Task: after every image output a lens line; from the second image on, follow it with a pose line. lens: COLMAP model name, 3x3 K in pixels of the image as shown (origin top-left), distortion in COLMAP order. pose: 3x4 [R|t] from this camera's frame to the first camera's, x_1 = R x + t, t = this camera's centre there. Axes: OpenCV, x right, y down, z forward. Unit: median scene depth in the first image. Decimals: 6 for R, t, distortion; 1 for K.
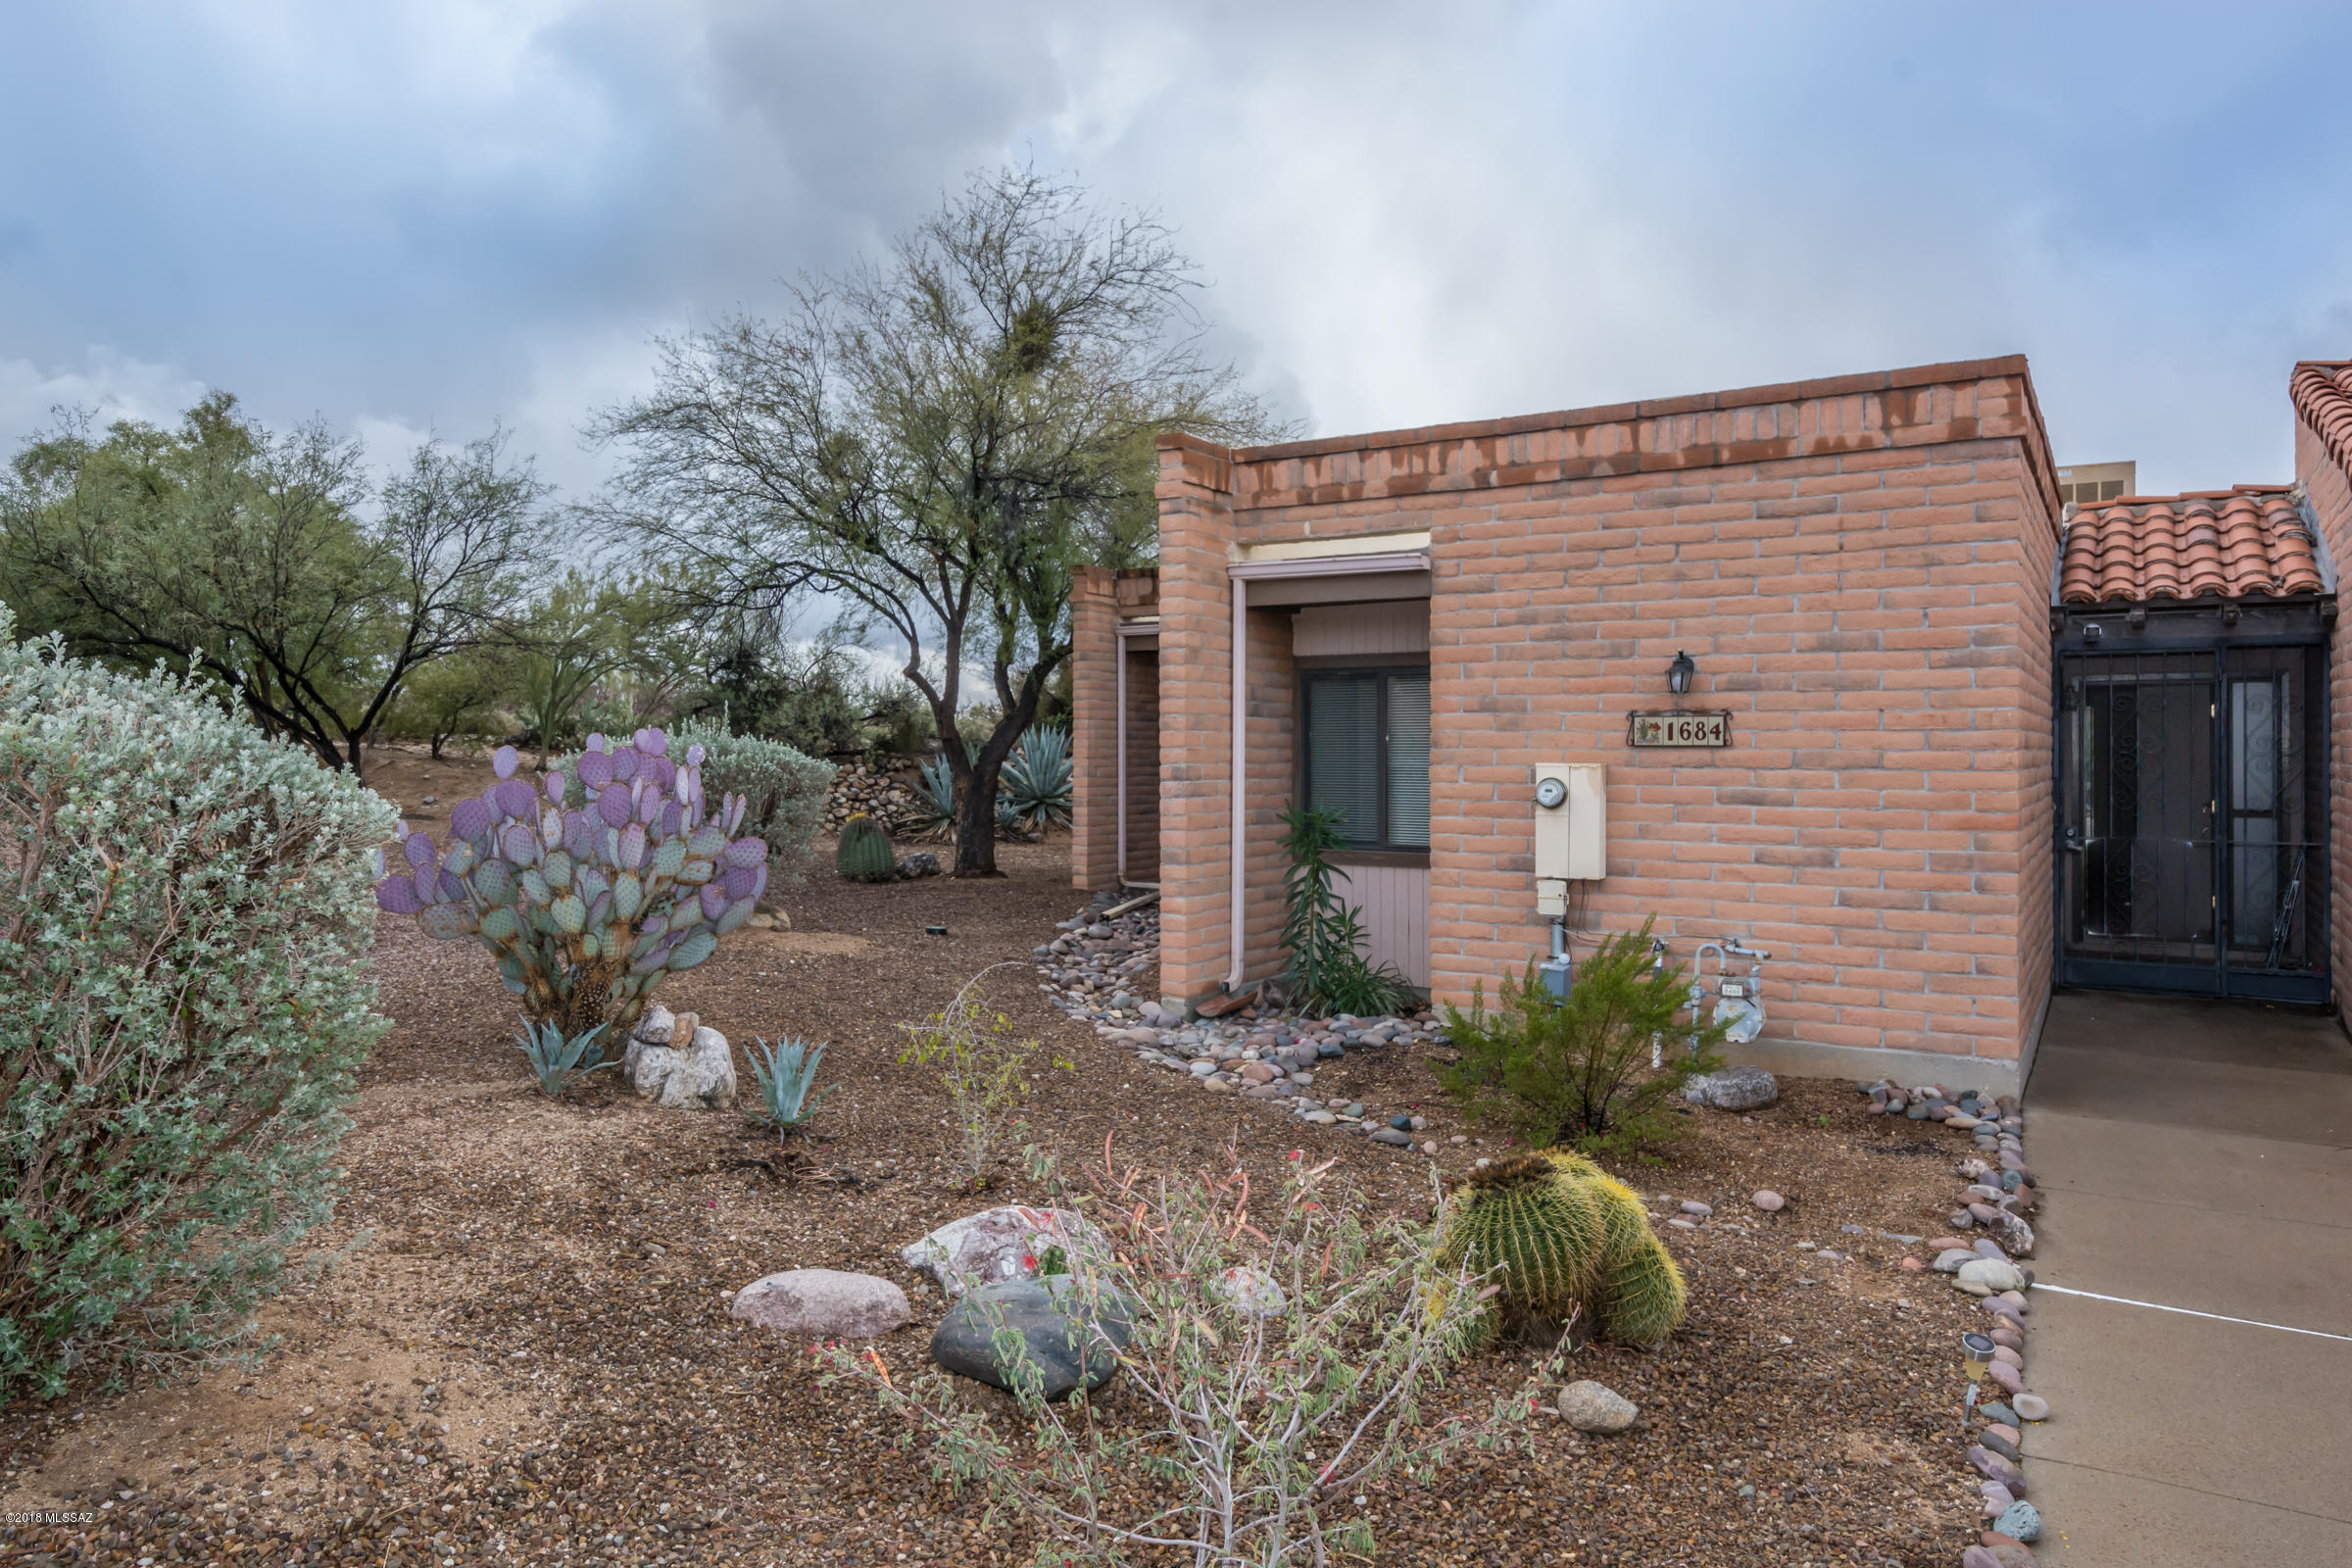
lens RADIAL K [[1524.5, 0, 1177.1], [0, 1524.5, 761.7], [0, 0, 1]] dist [0.007902, 0.001226]
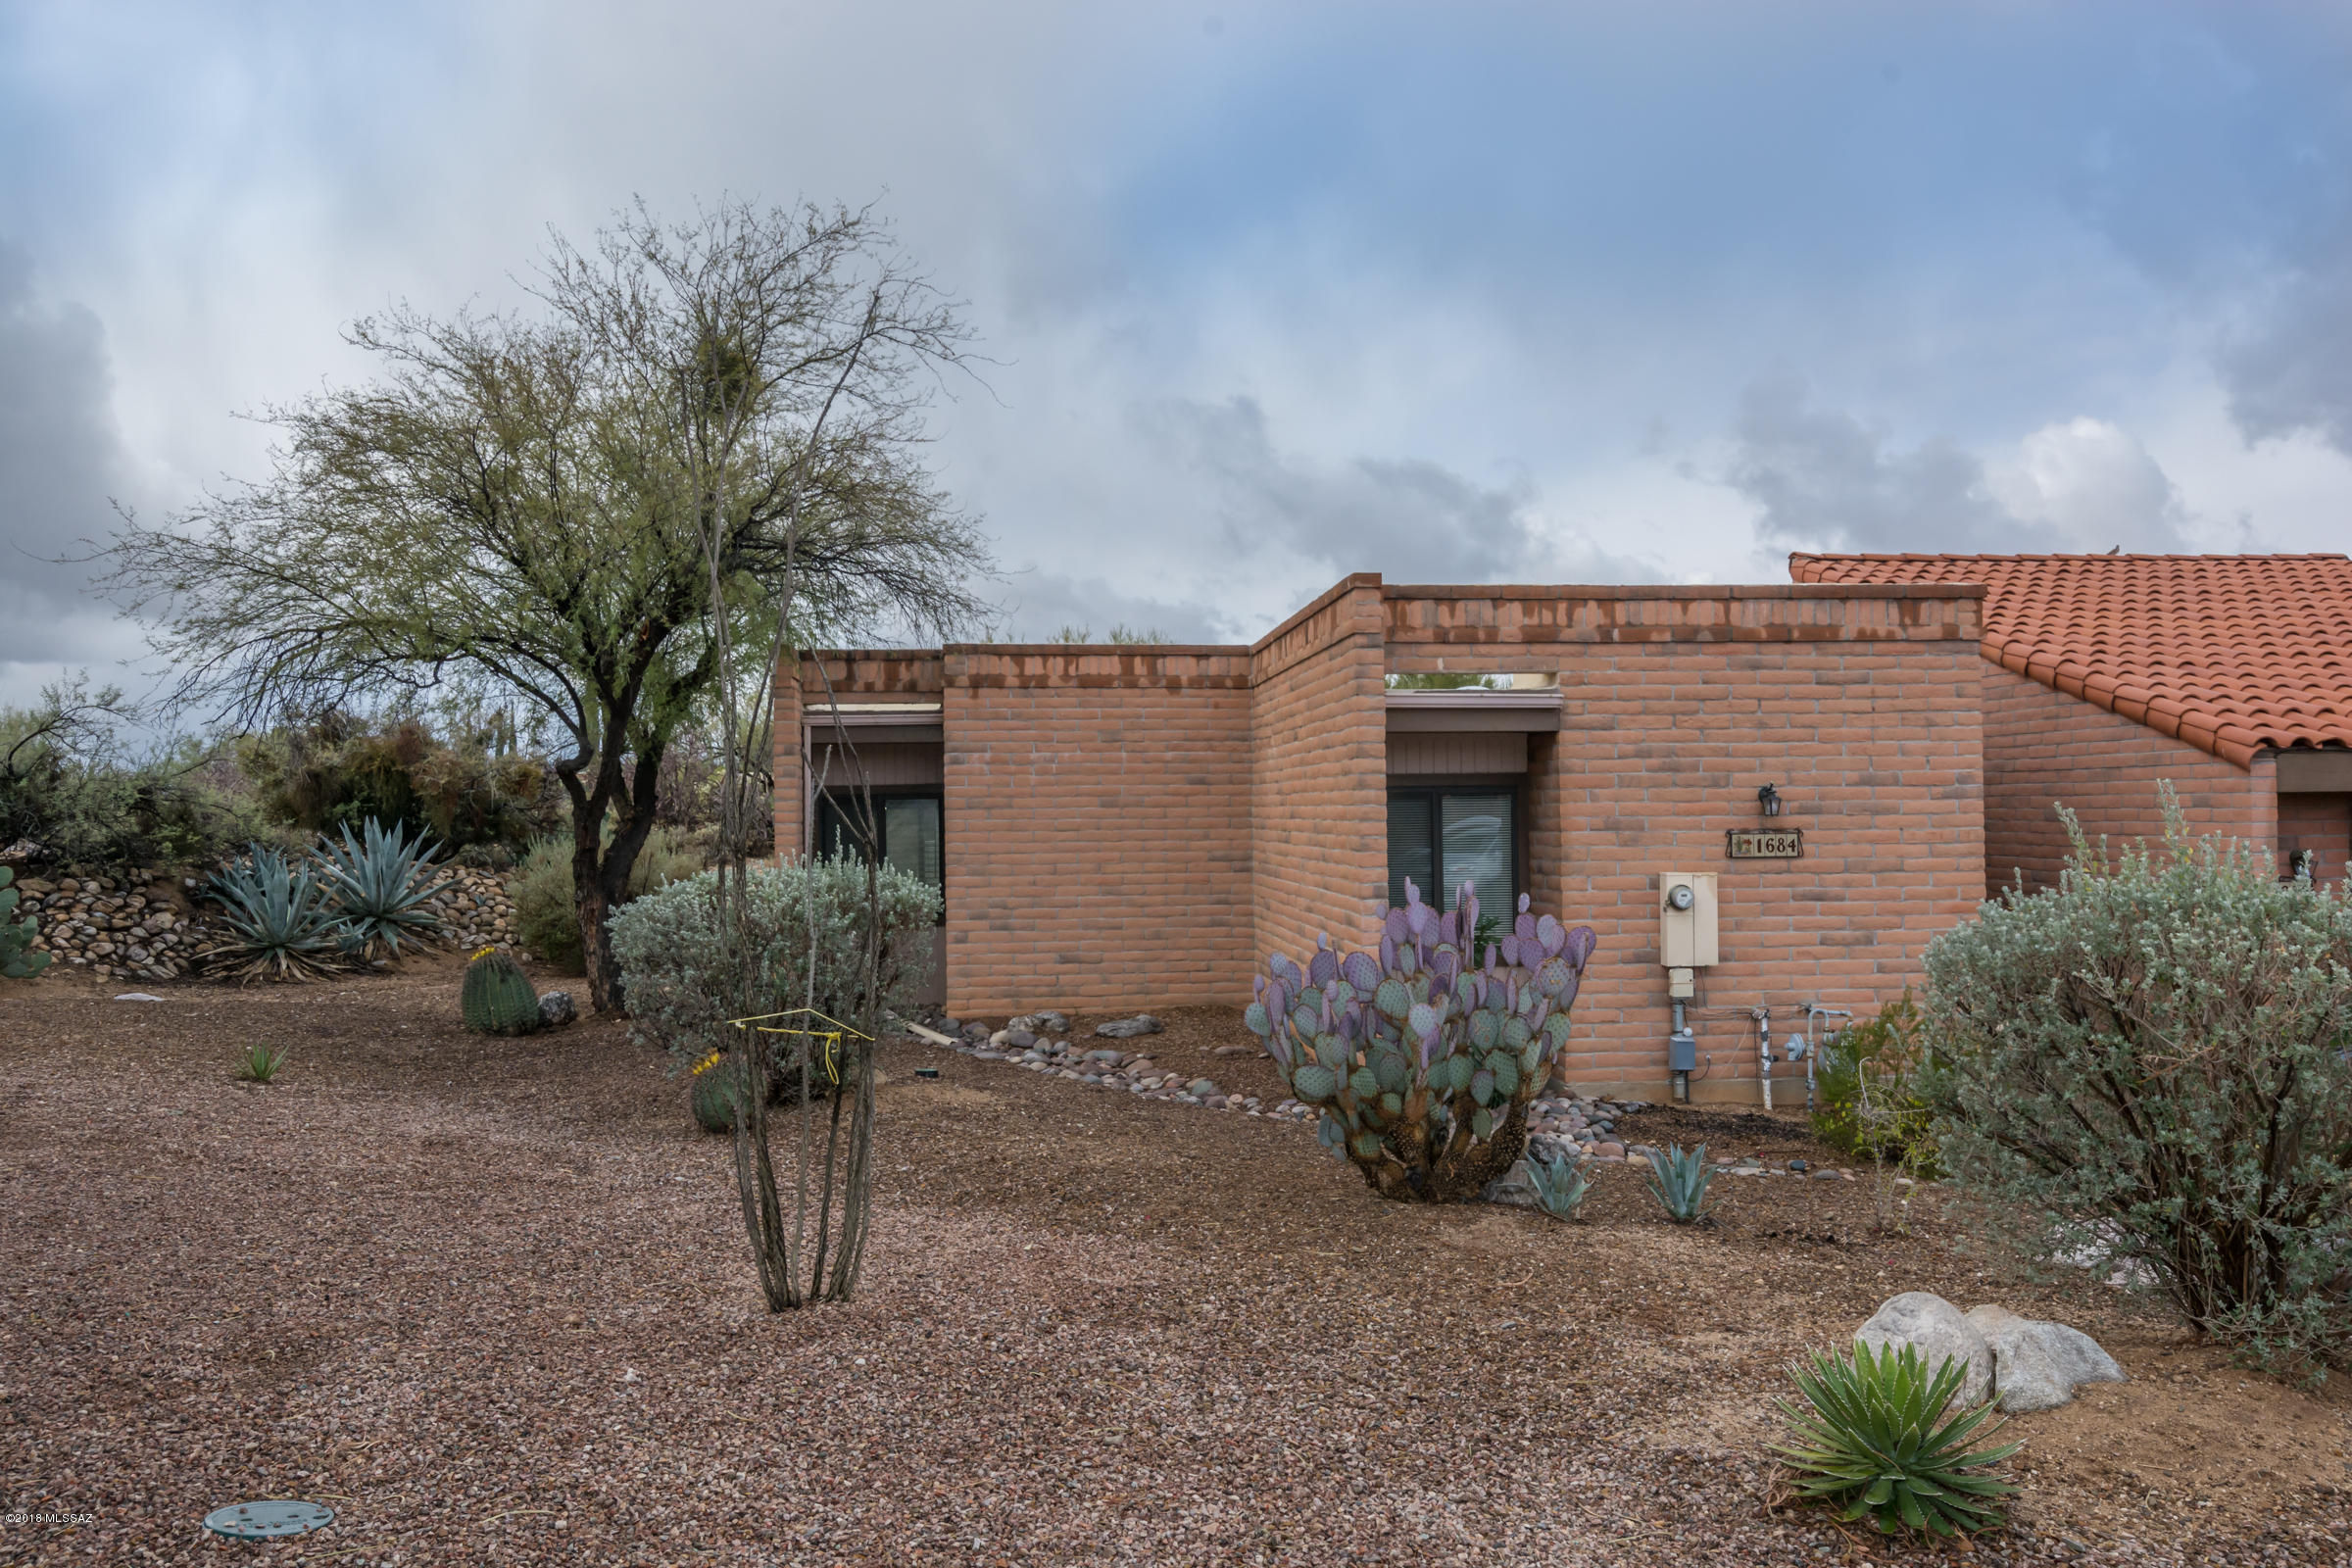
lens RADIAL K [[1829.4, 0, 1175.5], [0, 1829.4, 794.6], [0, 0, 1]] dist [-0.007361, -0.001818]
pose [[0.794419, -0.006575, 0.607335, -0.971129], [0.018270, 0.999748, -0.013074, -0.050362], [-0.607095, 0.021482, 0.794338, 0.078153]]
